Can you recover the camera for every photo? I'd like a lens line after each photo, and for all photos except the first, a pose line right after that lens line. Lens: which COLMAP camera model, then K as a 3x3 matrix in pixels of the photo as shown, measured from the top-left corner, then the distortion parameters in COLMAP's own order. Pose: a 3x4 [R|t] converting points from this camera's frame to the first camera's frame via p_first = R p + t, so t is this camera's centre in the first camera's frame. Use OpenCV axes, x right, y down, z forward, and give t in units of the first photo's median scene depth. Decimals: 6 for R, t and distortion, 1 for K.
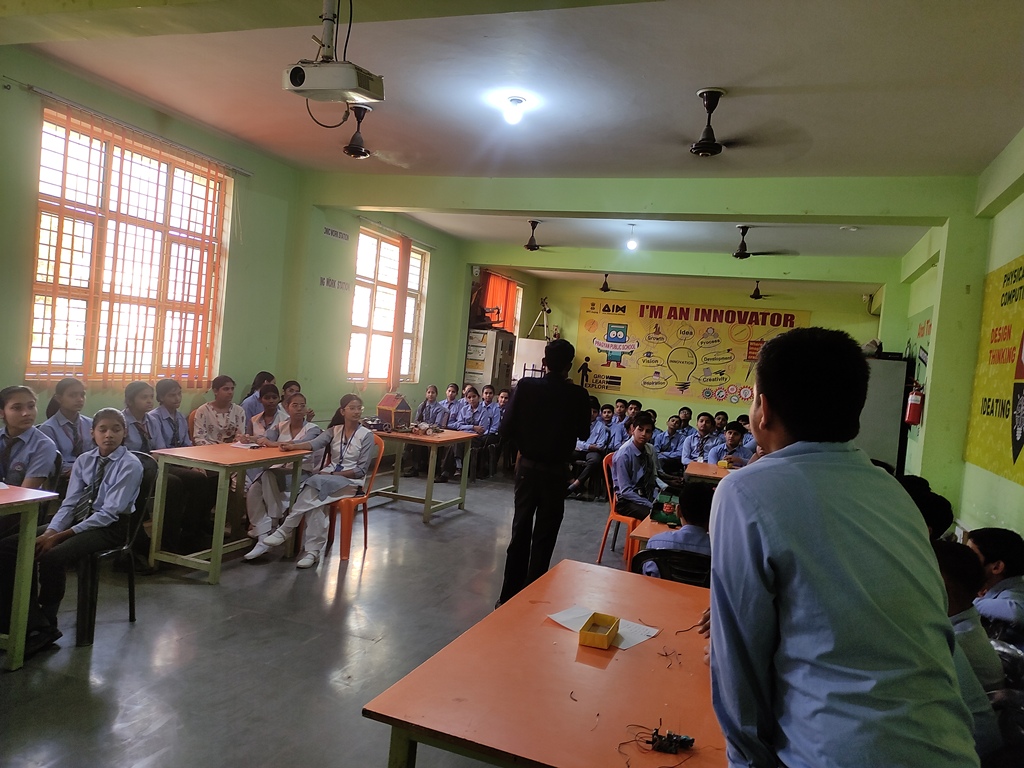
lens RADIAL K [[744.3, 0, 518.3], [0, 744.3, 393.2], [0, 0, 1]] dist [0.057947, -0.047815]
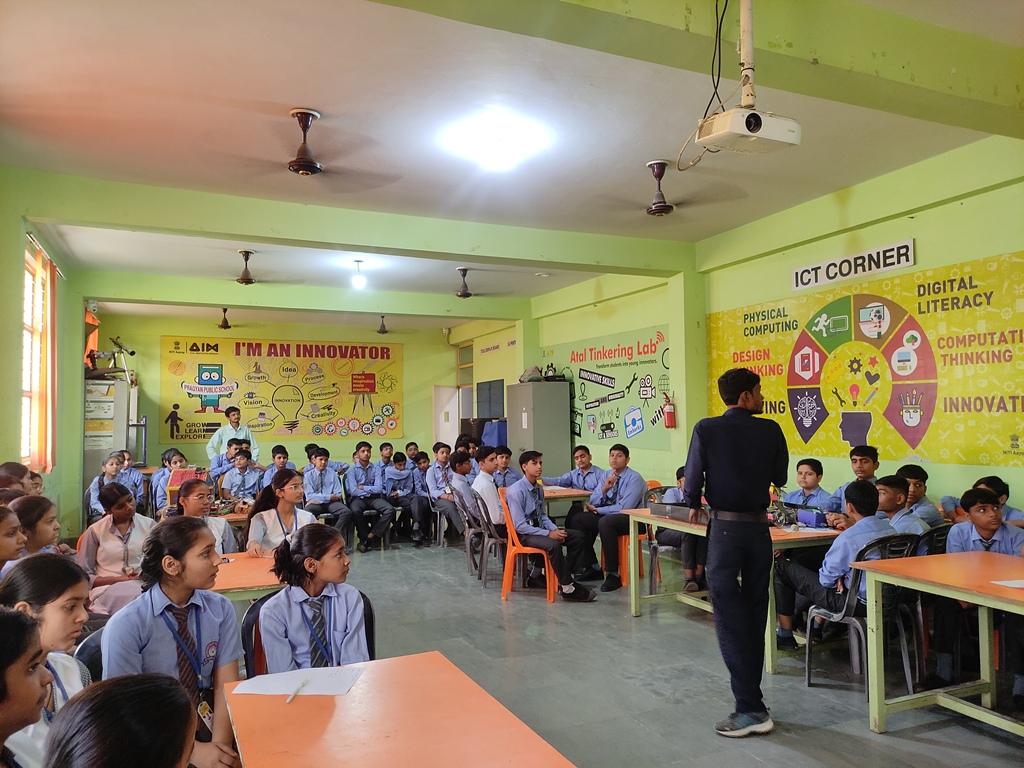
lens RADIAL K [[744.3, 0, 515.9], [0, 744.3, 387.3], [0, 0, 1]] dist [0.057947, -0.047815]
pose [[0.714943, -0.074259, 0.695228, -0.374339], [0.108540, 0.994077, -0.005438, -0.033716], [-0.690707, 0.079348, 0.718769, 0.165859]]
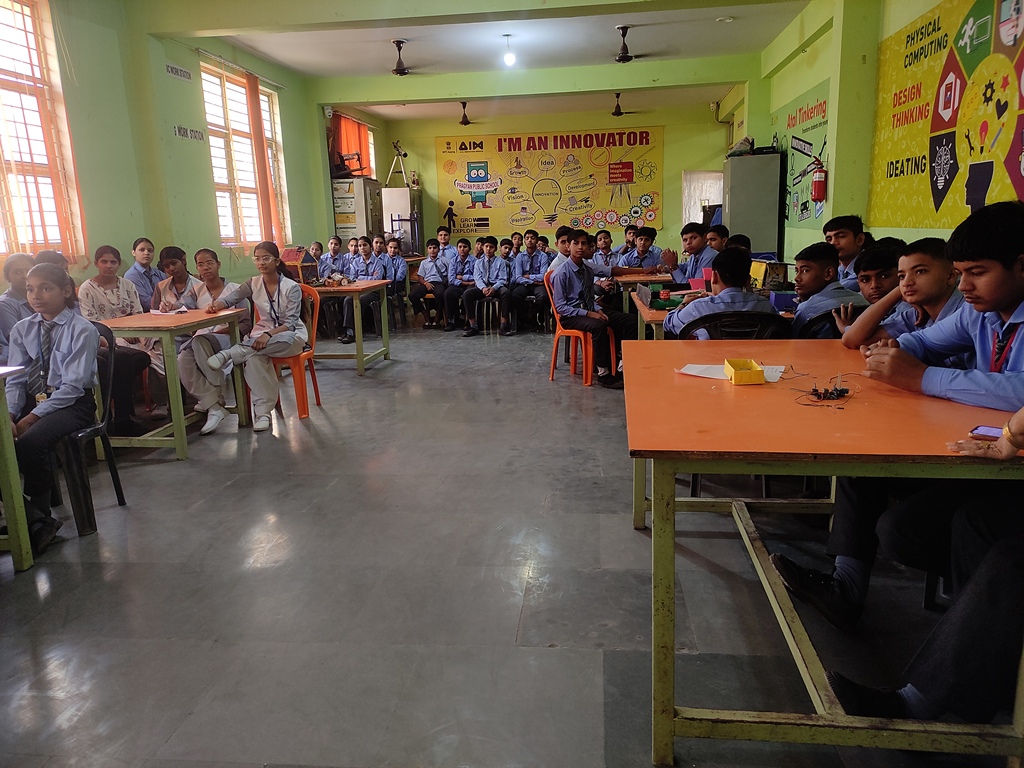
lens RADIAL K [[744.3, 0, 517.9], [0, 744.3, 386.8], [0, 0, 1]] dist [0.057947, -0.047815]
pose [[0.964727, -0.171391, 0.199819, -0.094205], [0.134325, 0.973271, 0.186281, 0.027322], [-0.226405, -0.152869, 0.961962, 0.024442]]
